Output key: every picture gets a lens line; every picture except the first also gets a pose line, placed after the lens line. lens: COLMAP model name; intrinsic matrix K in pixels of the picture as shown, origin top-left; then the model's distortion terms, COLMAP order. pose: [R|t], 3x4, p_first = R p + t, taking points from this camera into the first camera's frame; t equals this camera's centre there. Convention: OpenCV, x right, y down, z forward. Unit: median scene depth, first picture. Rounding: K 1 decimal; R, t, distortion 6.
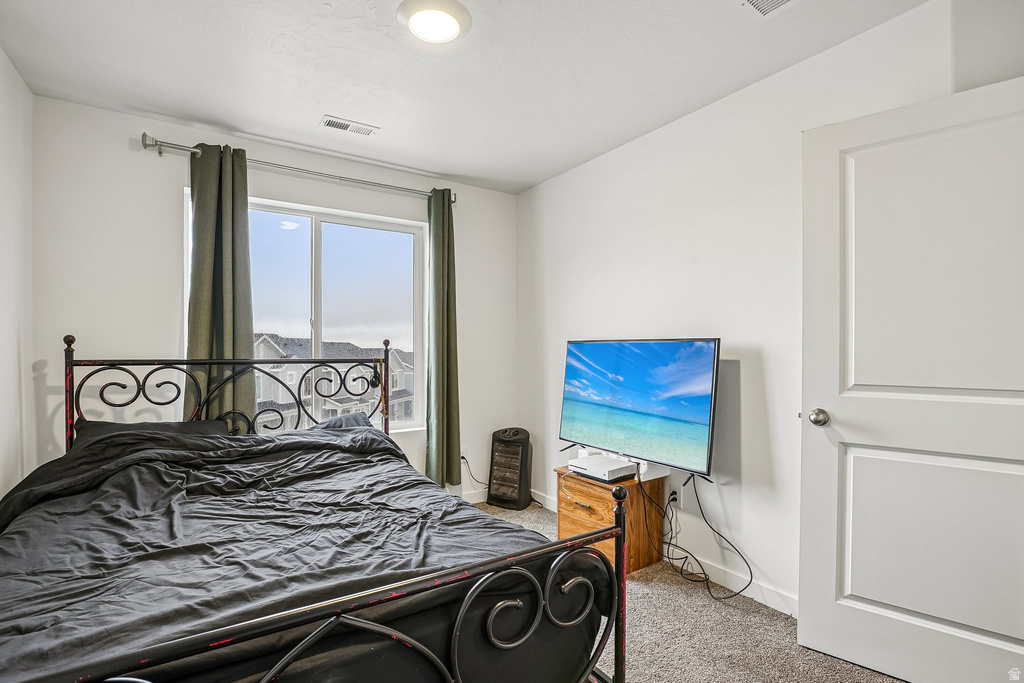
lens RADIAL K [[478.2, 0, 513.9], [0, 478.2, 342.8], [0, 0, 1]] dist [-0.045754, 0.016454]
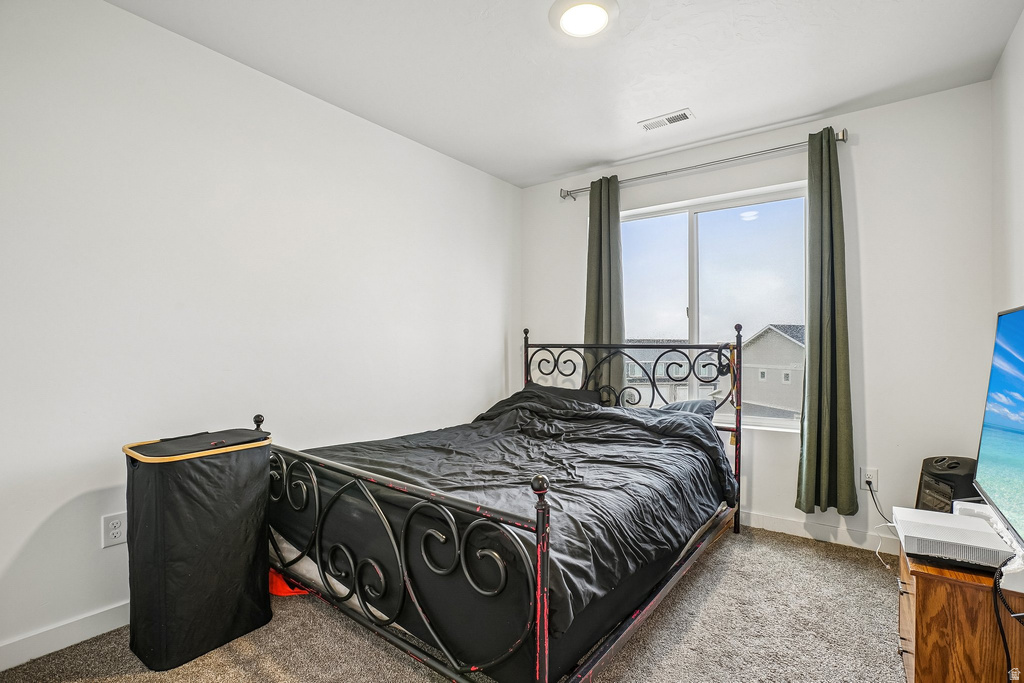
lens RADIAL K [[478.2, 0, 516.7], [0, 478.2, 336.0], [0, 0, 1]] dist [-0.045754, 0.016454]
pose [[0.336844, -0.018290, -0.941383, 0.537603], [0.010720, 0.999821, -0.015590, 0.030849], [0.941500, -0.004840, 0.336979, 0.350435]]
